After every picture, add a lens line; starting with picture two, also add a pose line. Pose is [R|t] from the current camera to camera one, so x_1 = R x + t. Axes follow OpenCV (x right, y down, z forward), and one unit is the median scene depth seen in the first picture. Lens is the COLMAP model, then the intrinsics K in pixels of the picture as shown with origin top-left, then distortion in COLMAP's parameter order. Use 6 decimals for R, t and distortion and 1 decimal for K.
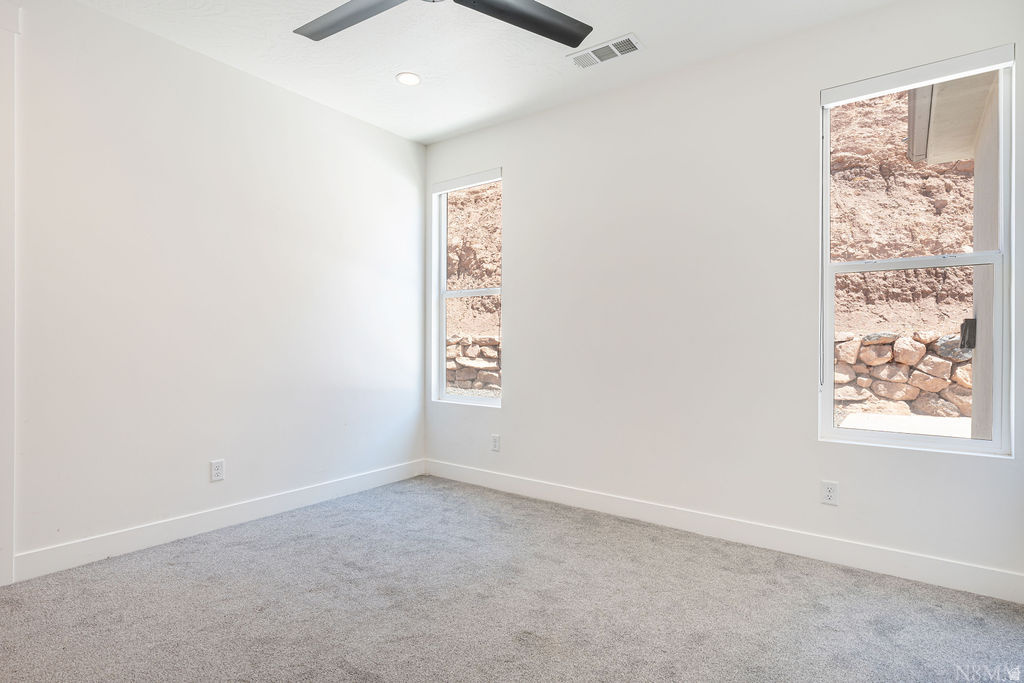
lens RADIAL K [[534.2, 0, 511.7], [0, 534.2, 340.7], [0, 0, 1]] dist [0.014383, 0.000443]
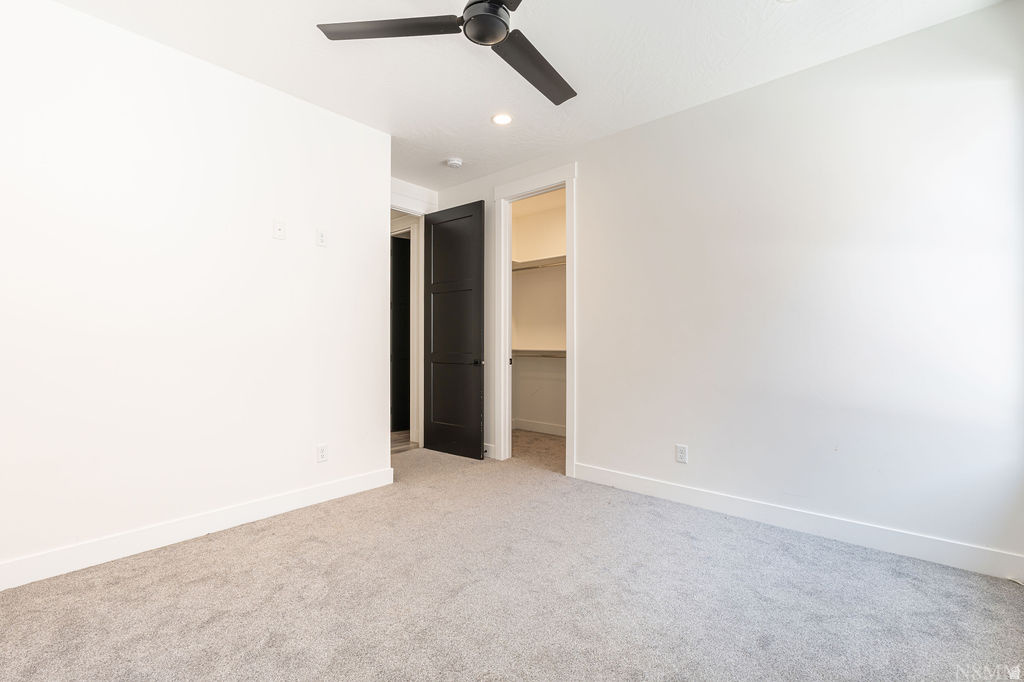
lens RADIAL K [[456.4, 0, 512.5], [0, 456.4, 343.5], [0, 0, 1]] dist [0.000776, -0.000032]
pose [[-0.090840, -0.014415, -0.995761, 0.494477], [-0.000922, 0.999896, -0.014390, 0.013656], [0.995865, -0.000389, -0.090844, 0.723444]]
